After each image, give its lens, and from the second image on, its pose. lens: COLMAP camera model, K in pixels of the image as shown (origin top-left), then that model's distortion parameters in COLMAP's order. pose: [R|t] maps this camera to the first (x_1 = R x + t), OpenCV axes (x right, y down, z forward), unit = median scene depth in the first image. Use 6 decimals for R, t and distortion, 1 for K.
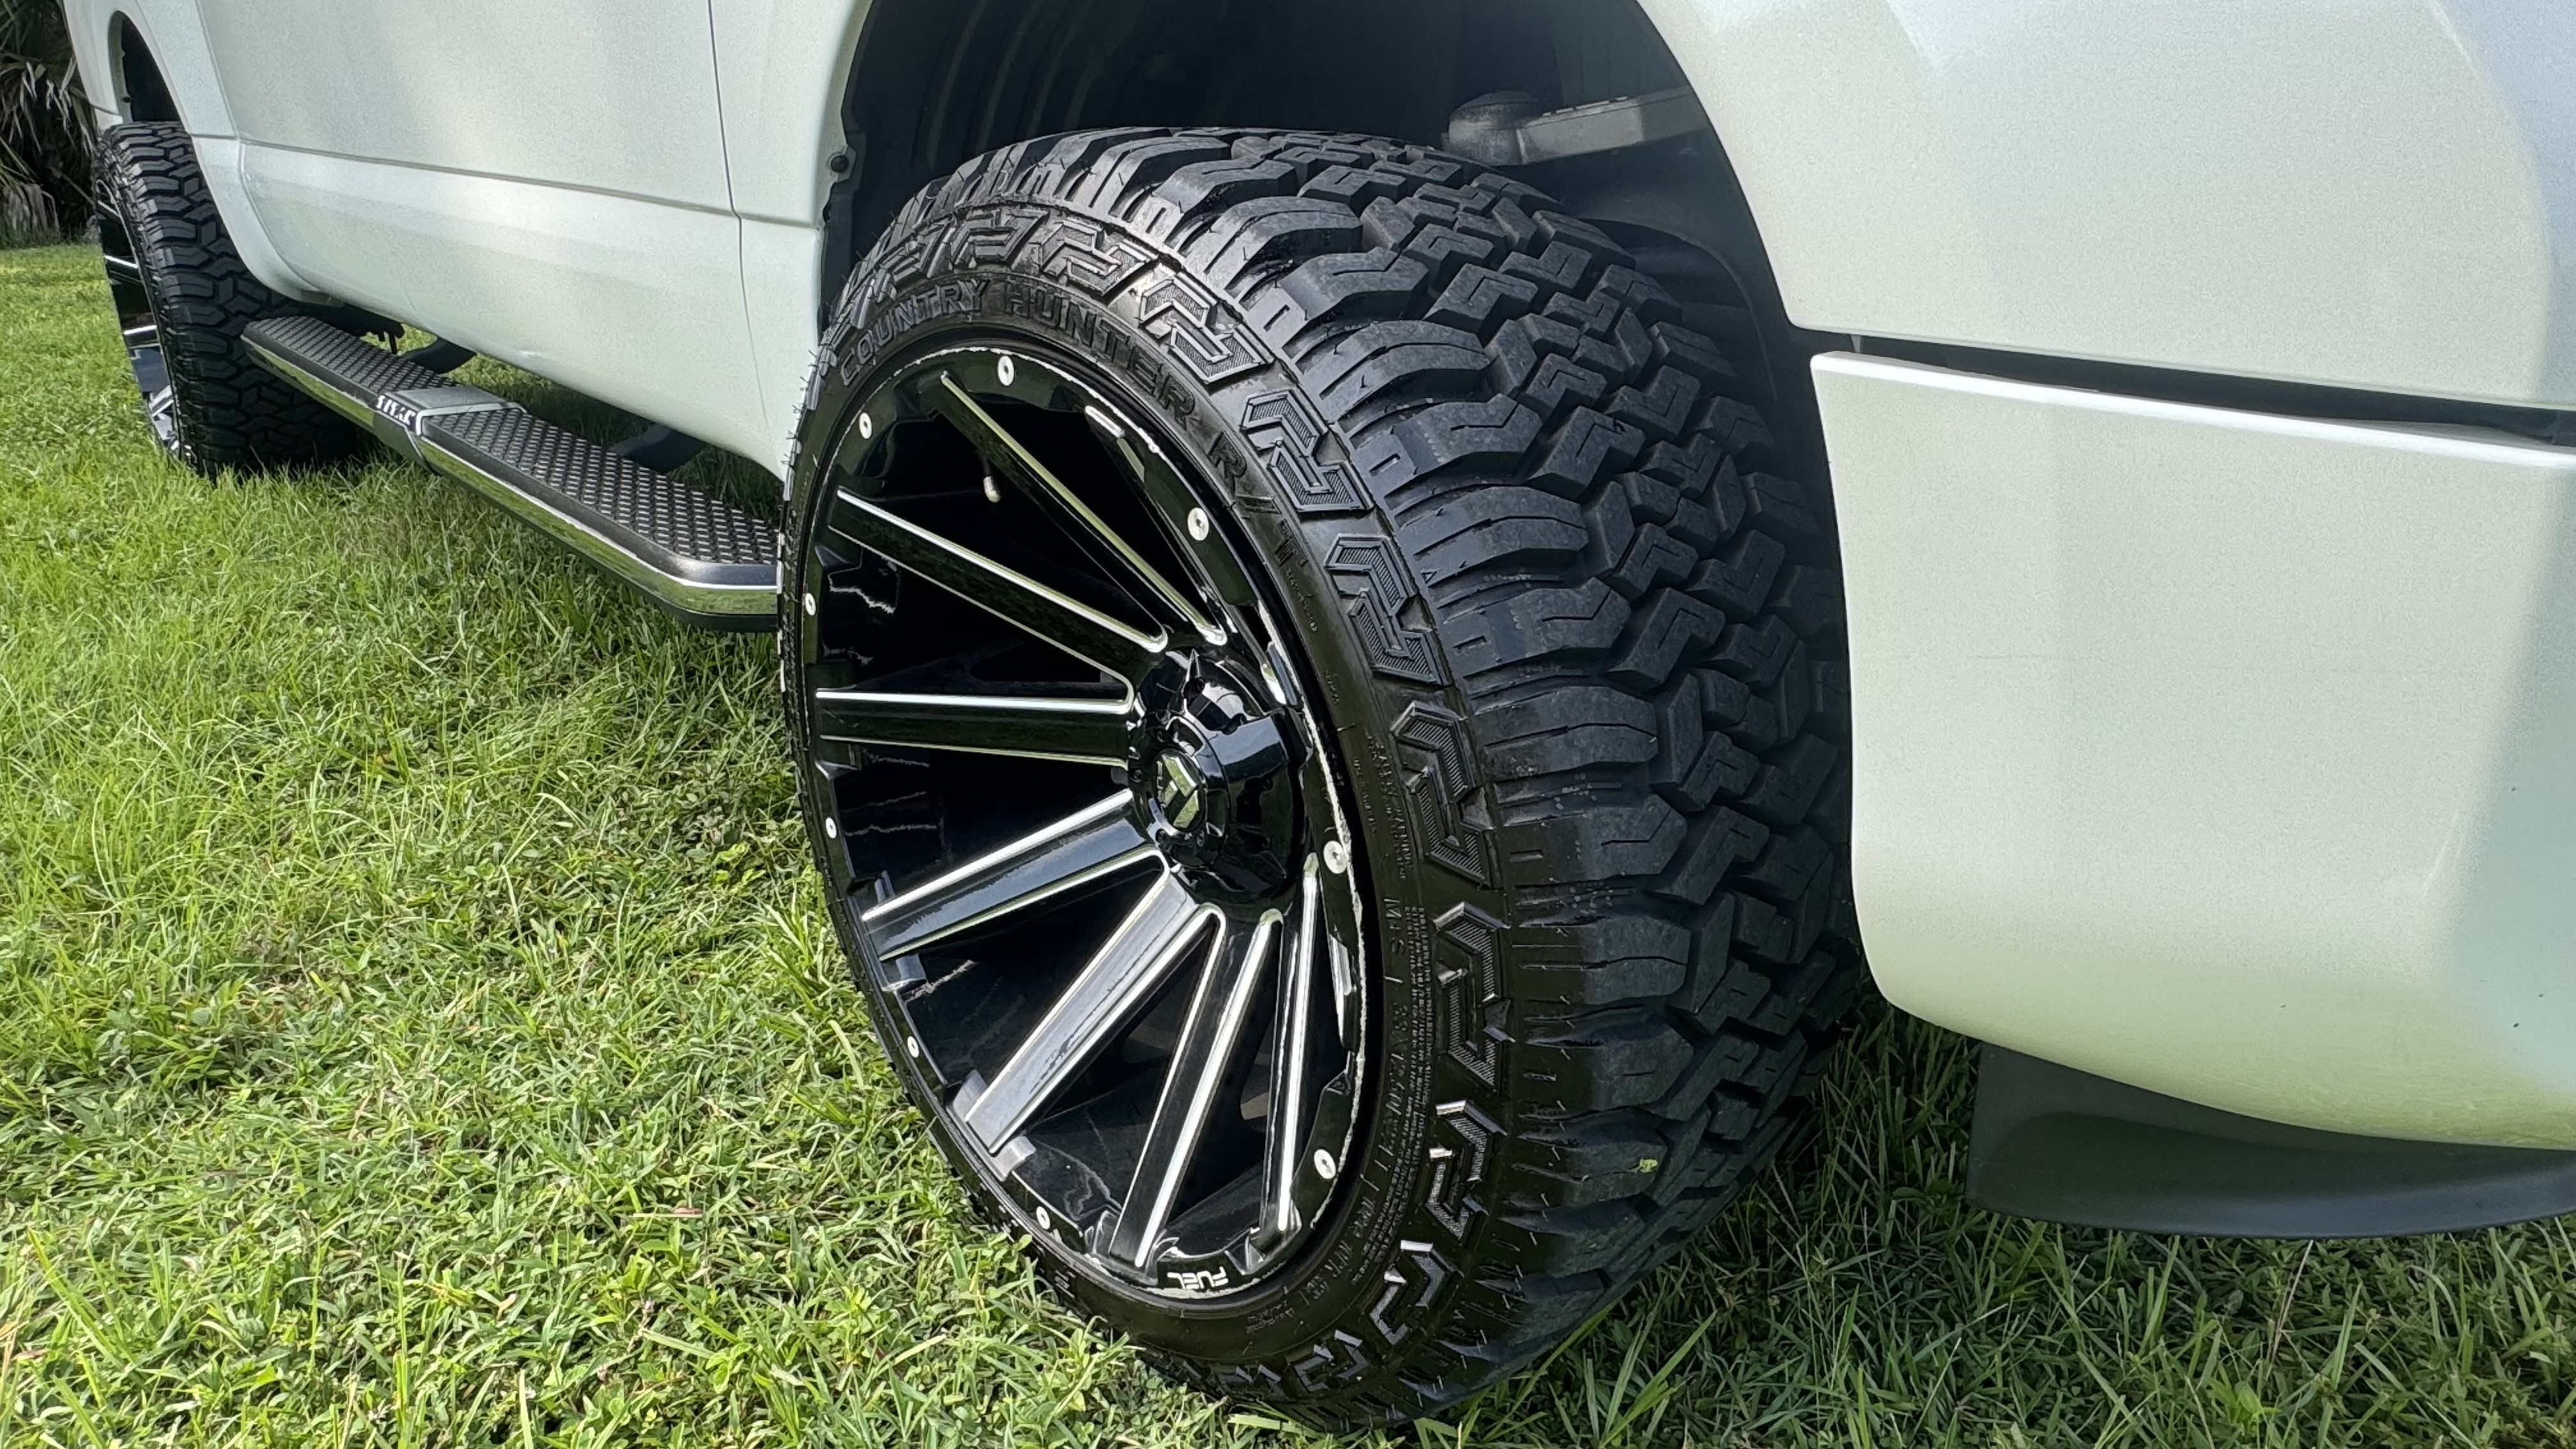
lens RADIAL K [[1640.2, 0, 1288.0], [0, 1640.2, 724.5], [0, 0, 1]] dist [0.003399, -0.000095]
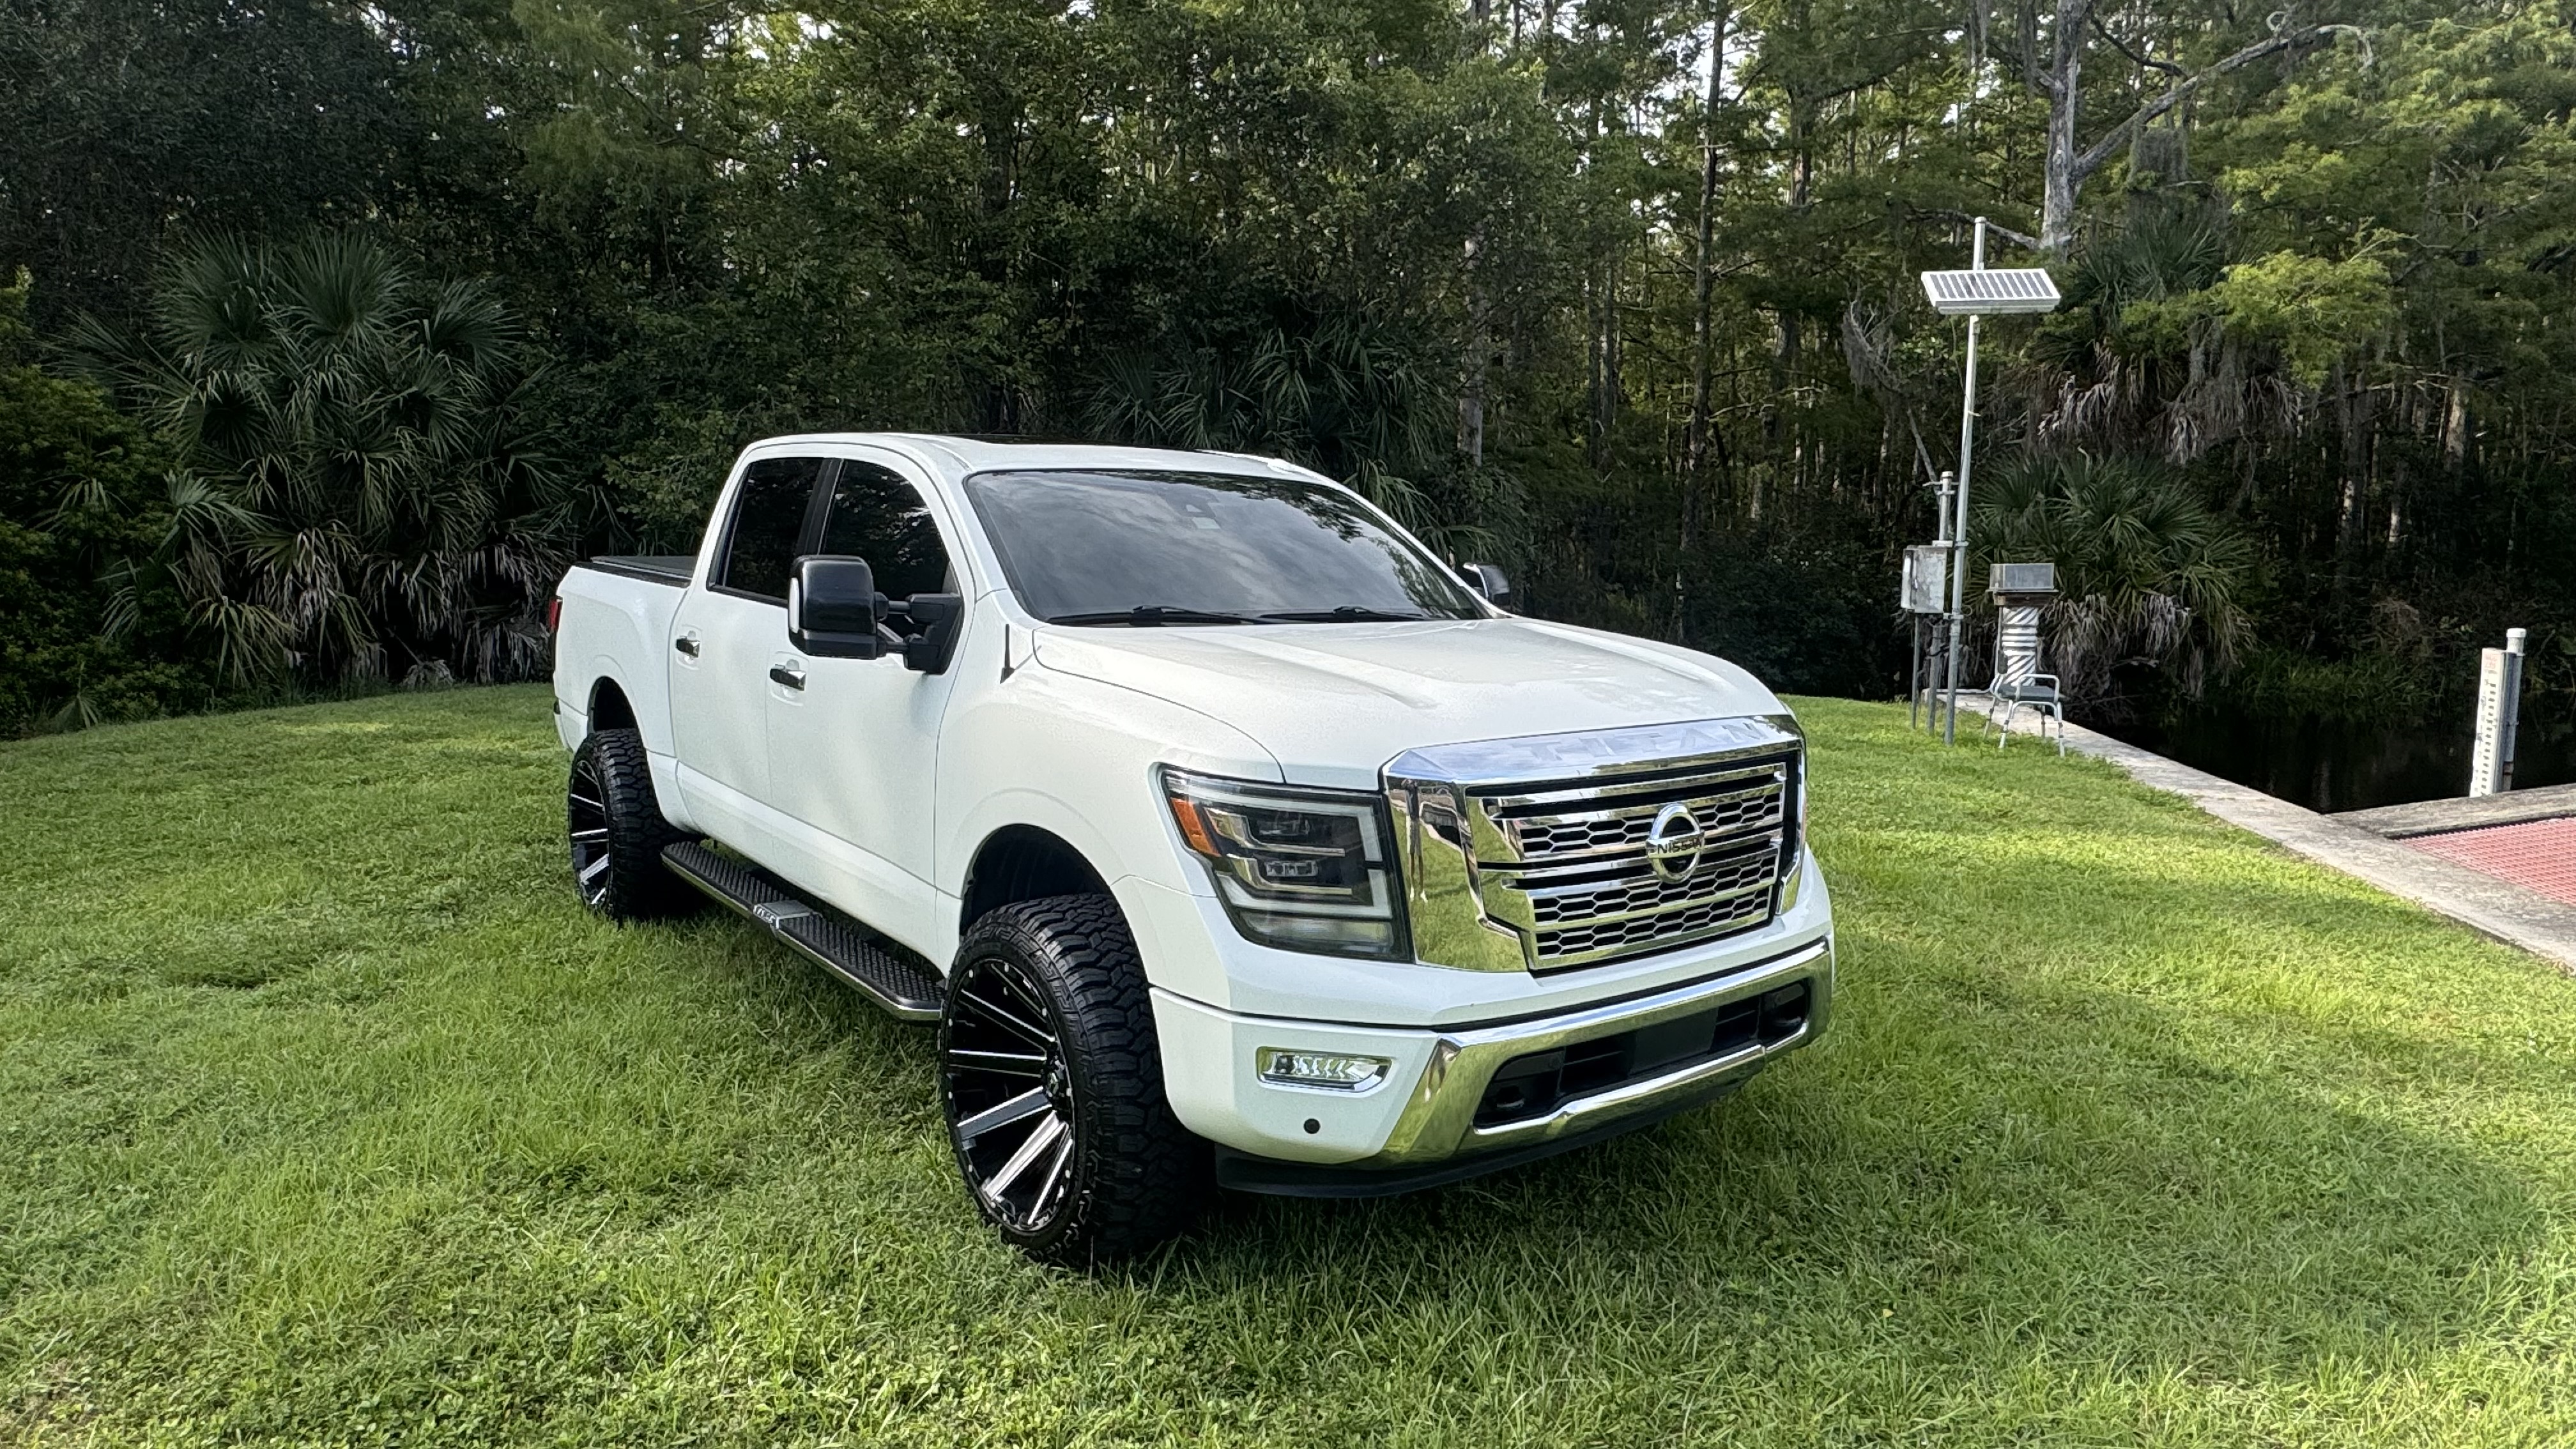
lens RADIAL K [[1640.2, 0, 1288.0], [0, 1640.2, 724.5], [0, 0, 1]] dist [0.003399, -0.000095]
pose [[0.997394, 0.021035, -0.069014, 0.564966], [-0.036229, 0.973232, -0.226950, 0.062414], [0.062393, 0.228859, 0.971458, -2.159502]]
